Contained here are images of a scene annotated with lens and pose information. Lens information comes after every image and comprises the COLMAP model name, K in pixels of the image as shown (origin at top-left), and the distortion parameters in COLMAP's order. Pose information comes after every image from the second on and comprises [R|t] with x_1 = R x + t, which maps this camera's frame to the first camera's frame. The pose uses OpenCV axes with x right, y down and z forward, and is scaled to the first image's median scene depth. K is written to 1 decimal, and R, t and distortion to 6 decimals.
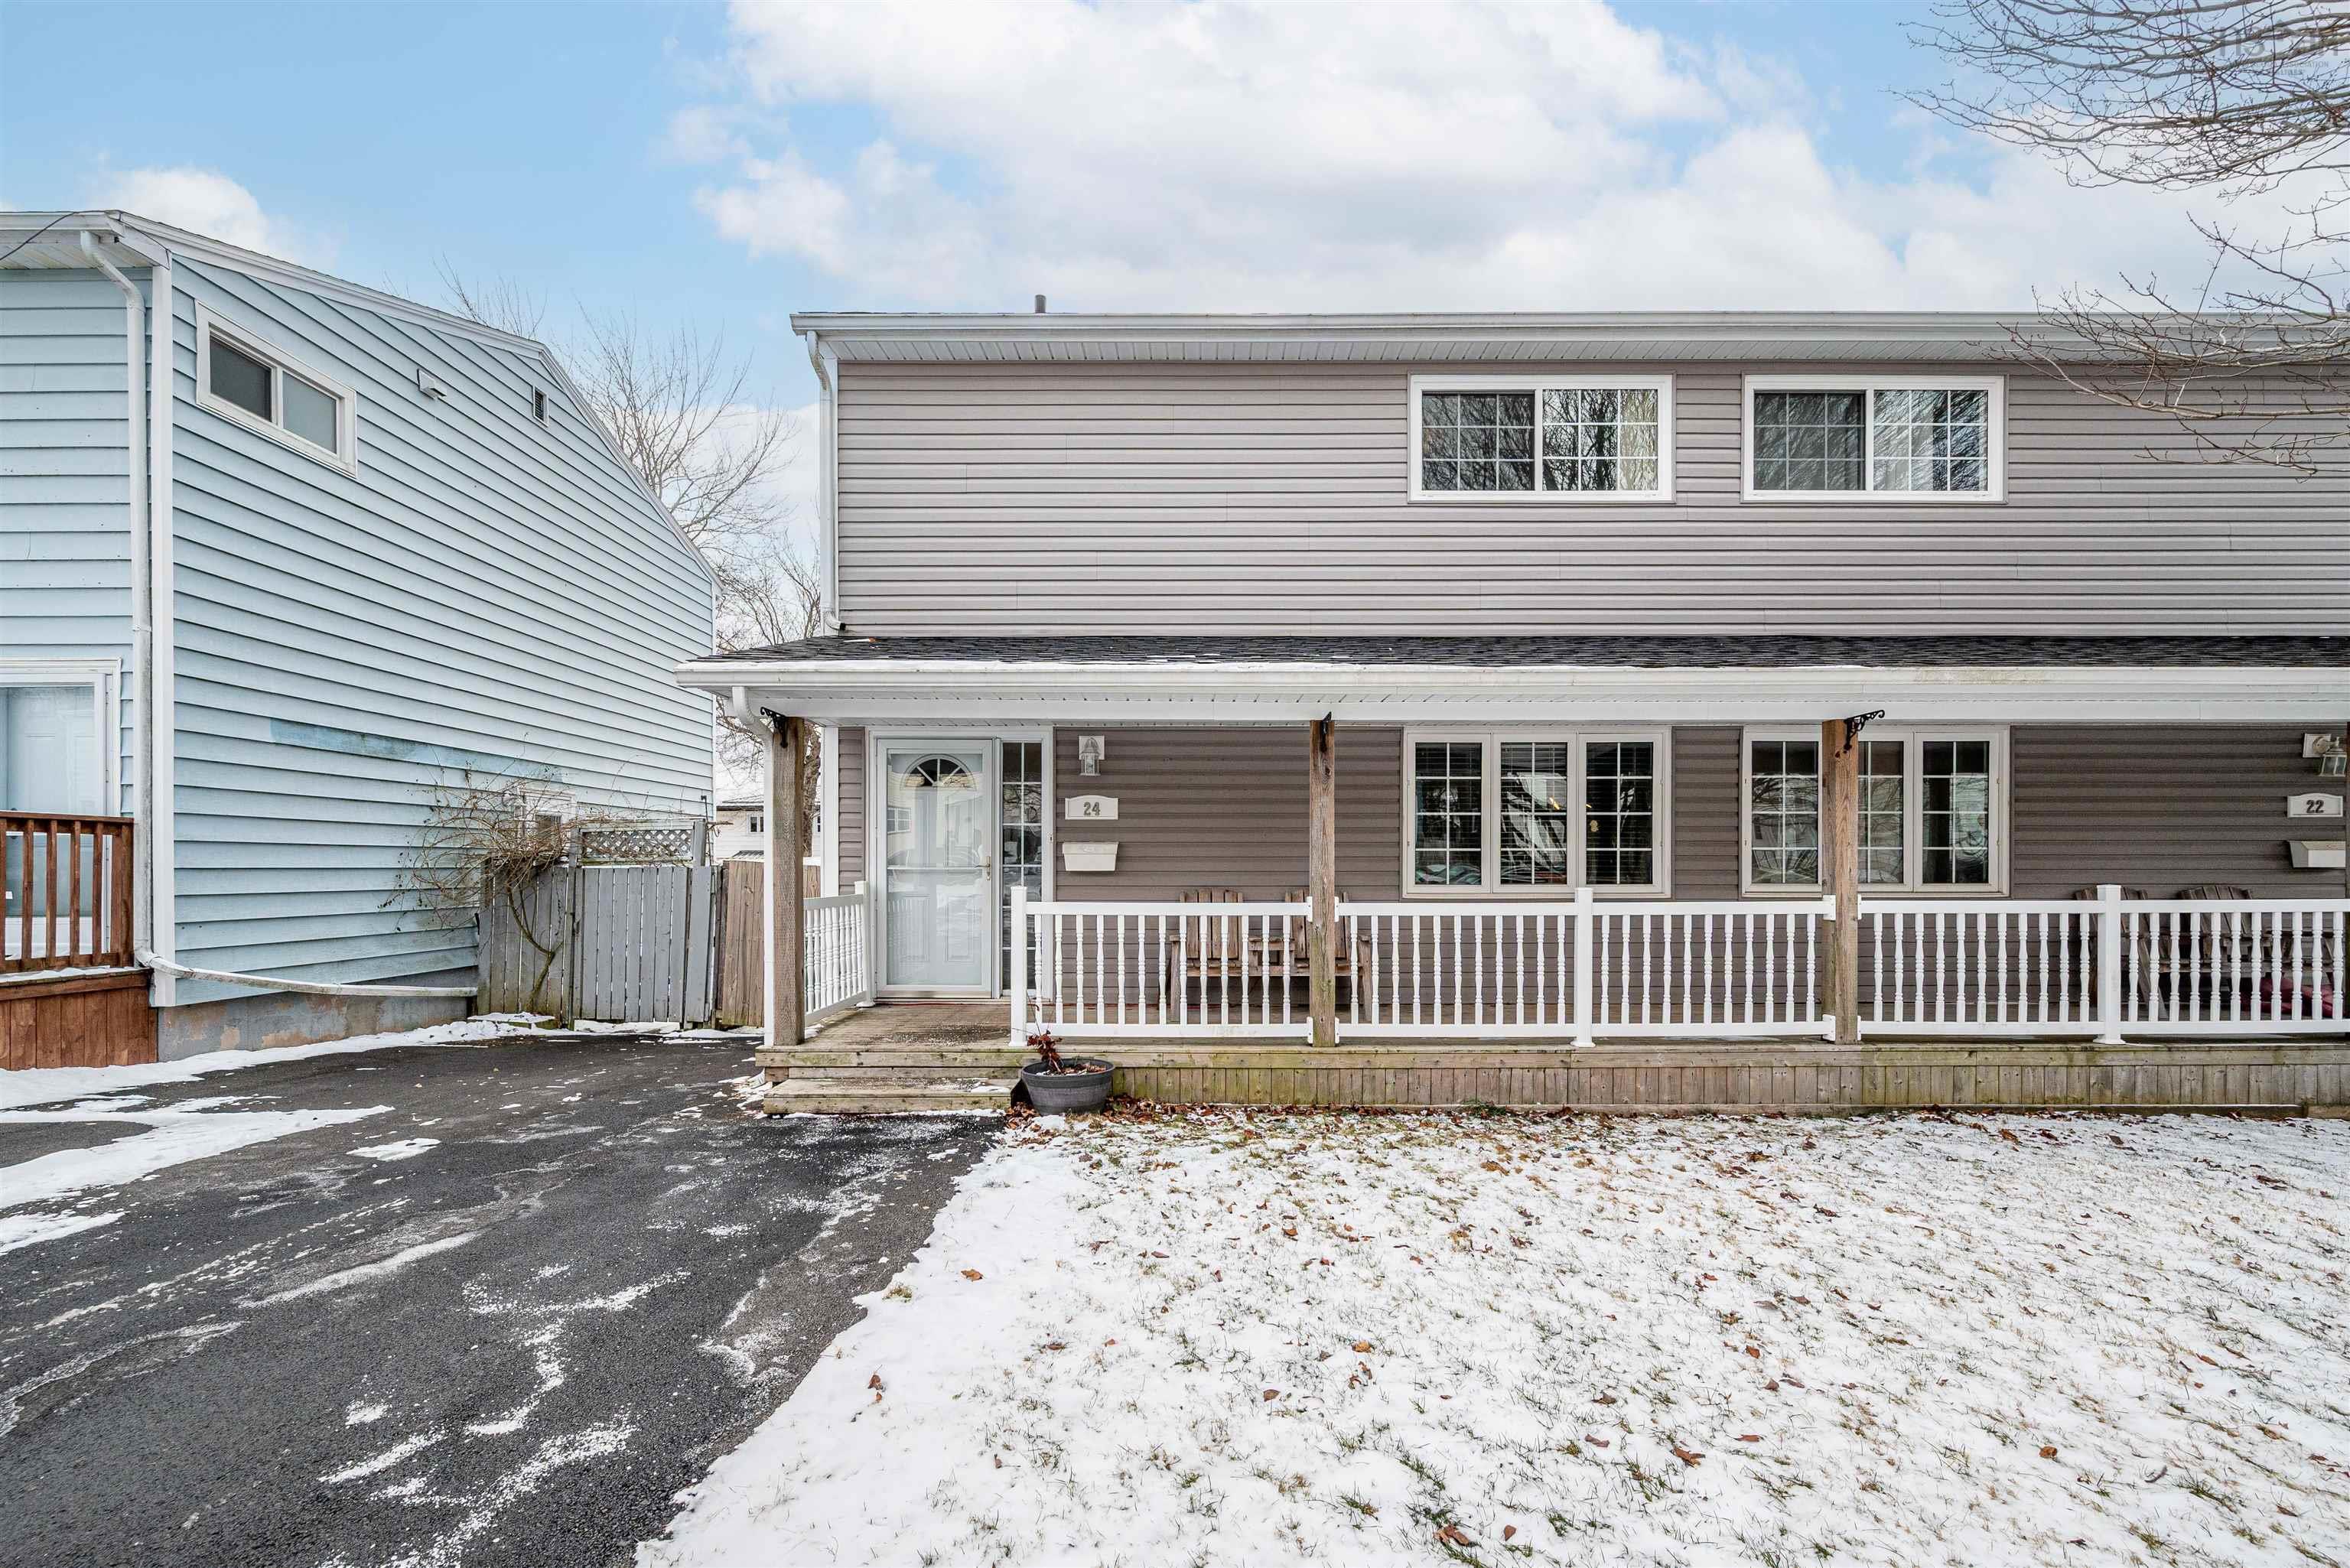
lens RADIAL K [[964.8, 0, 1187.5], [0, 964.8, 883.5], [0, 0, 1]] dist [-0.000623, -0.000101]
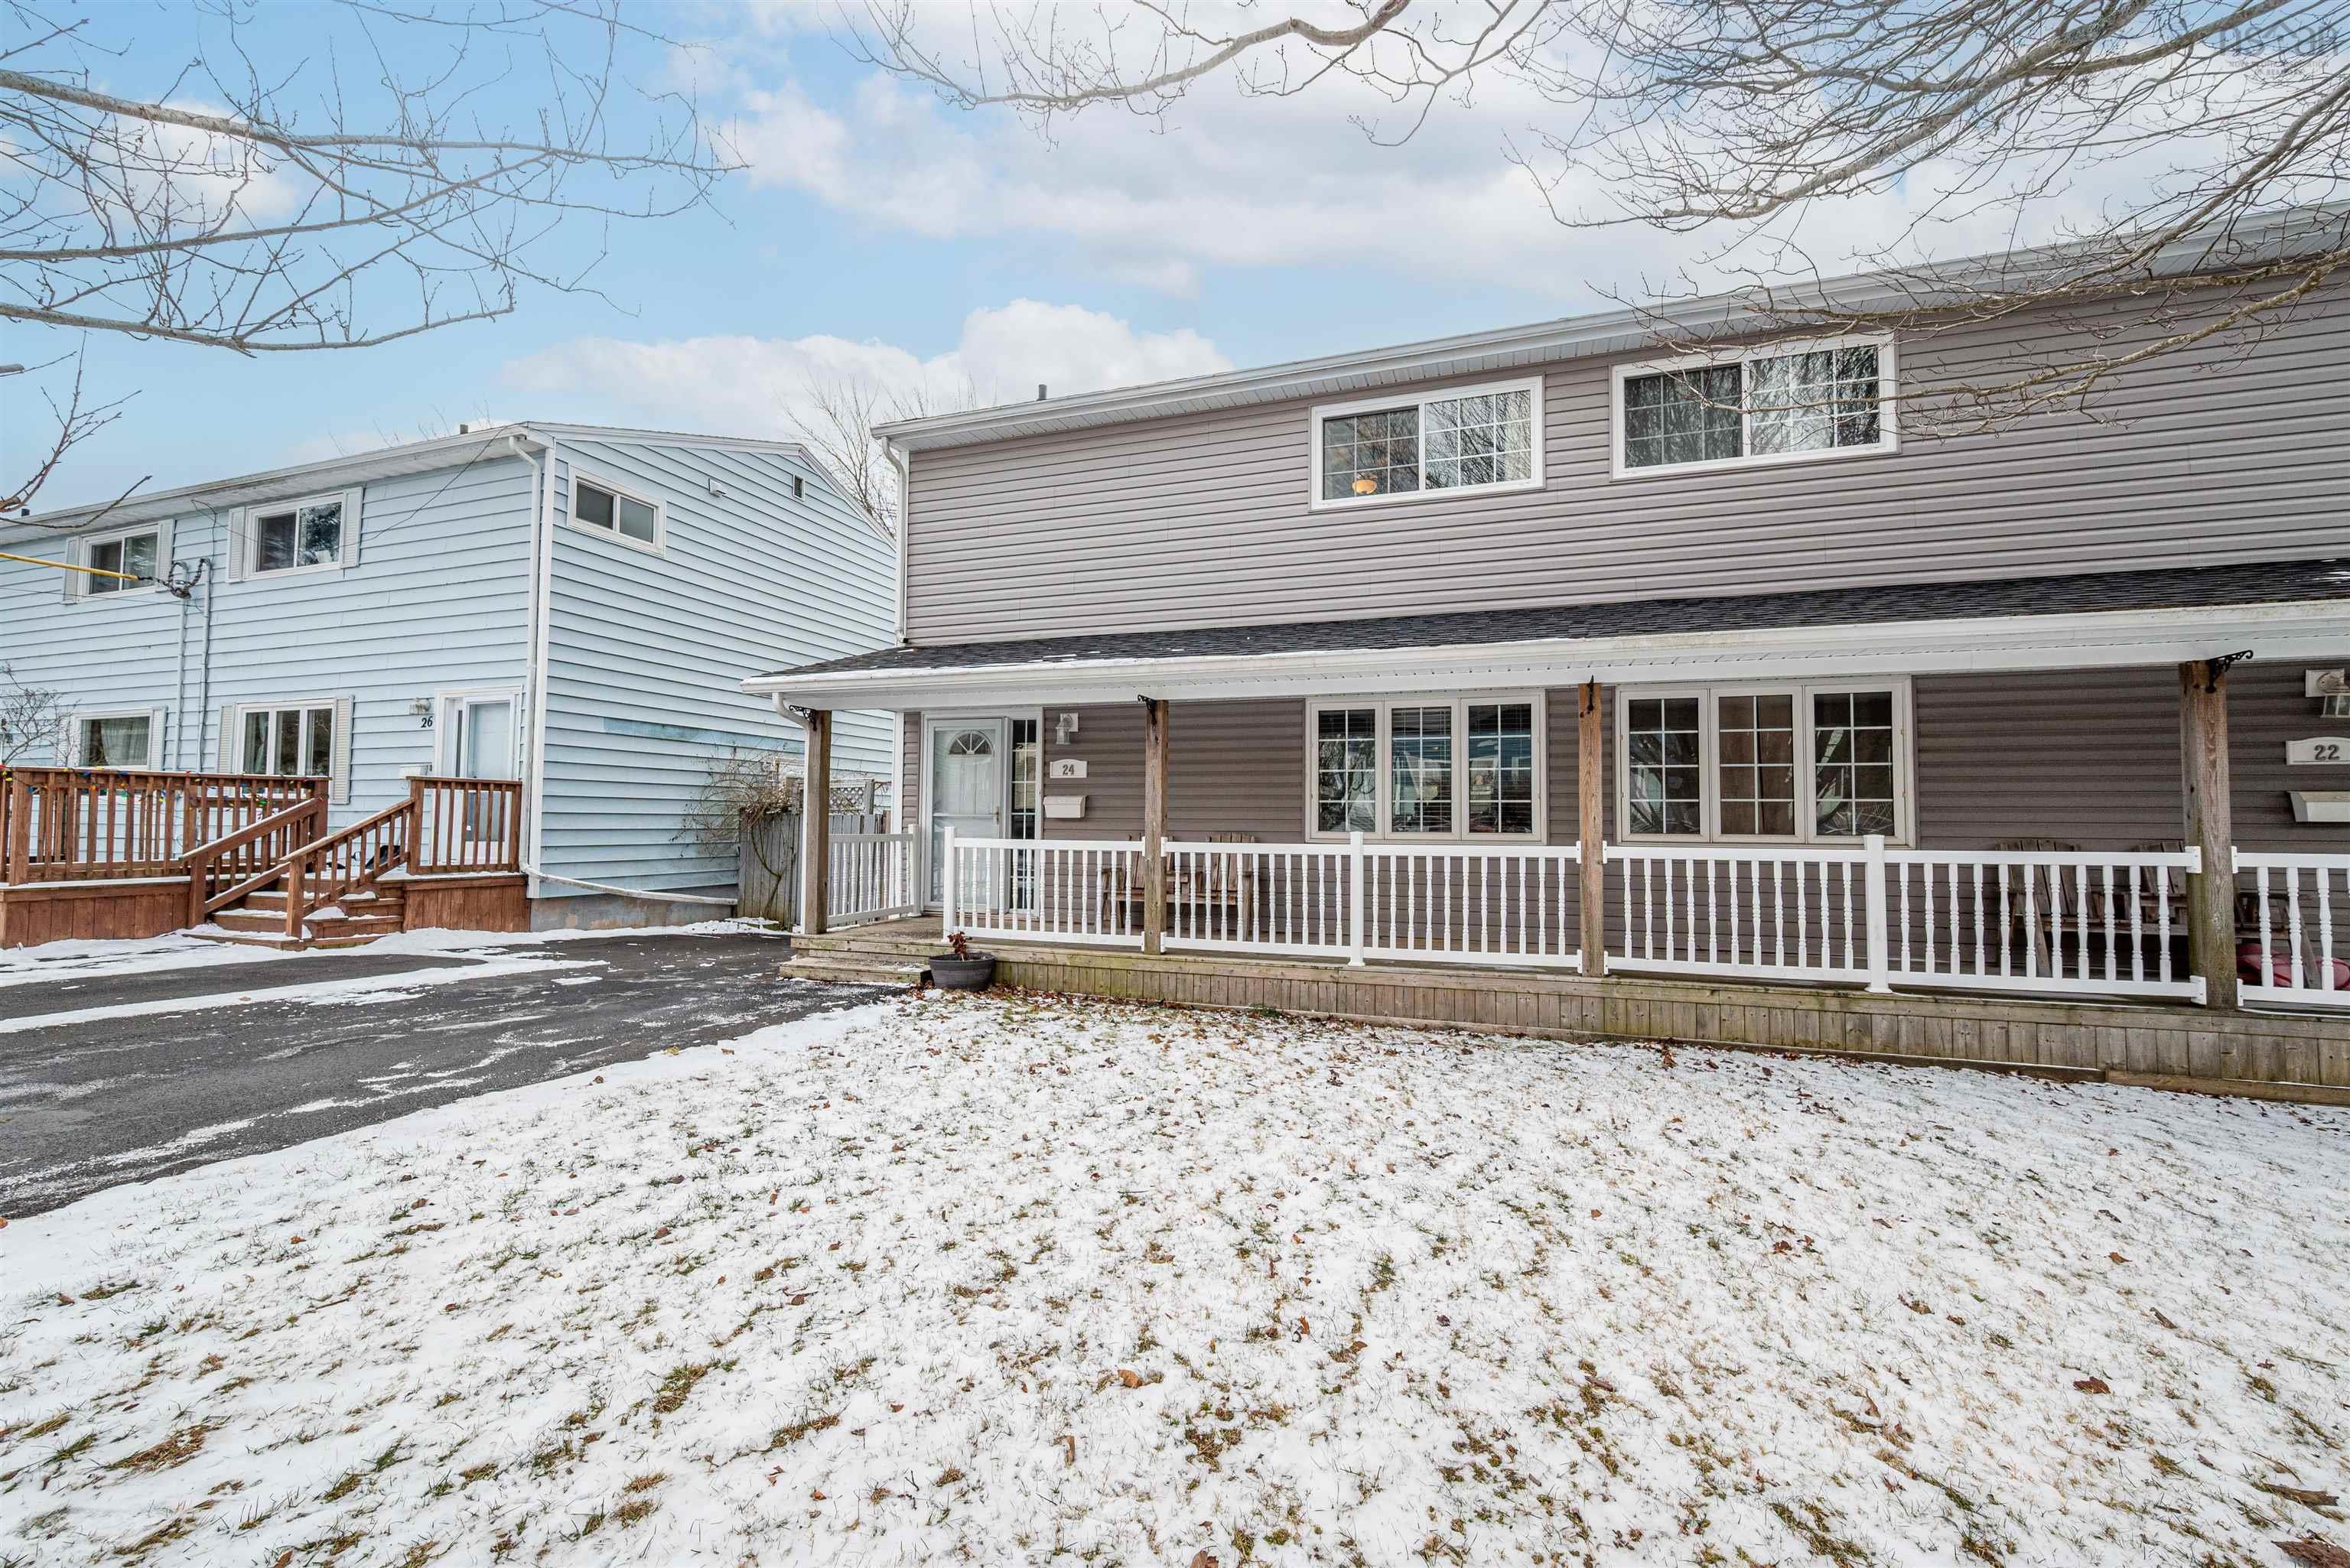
lens RADIAL K [[927.7, 0, 1181.1], [0, 927.7, 796.0], [0, 0, 1]] dist [-0.001269, -0.000046]
pose [[0.947118, -0.001418, -0.320882, 0.464619], [-0.013252, 0.998964, -0.043529, 0.010216], [0.320612, 0.045480, 0.946118, -0.128628]]
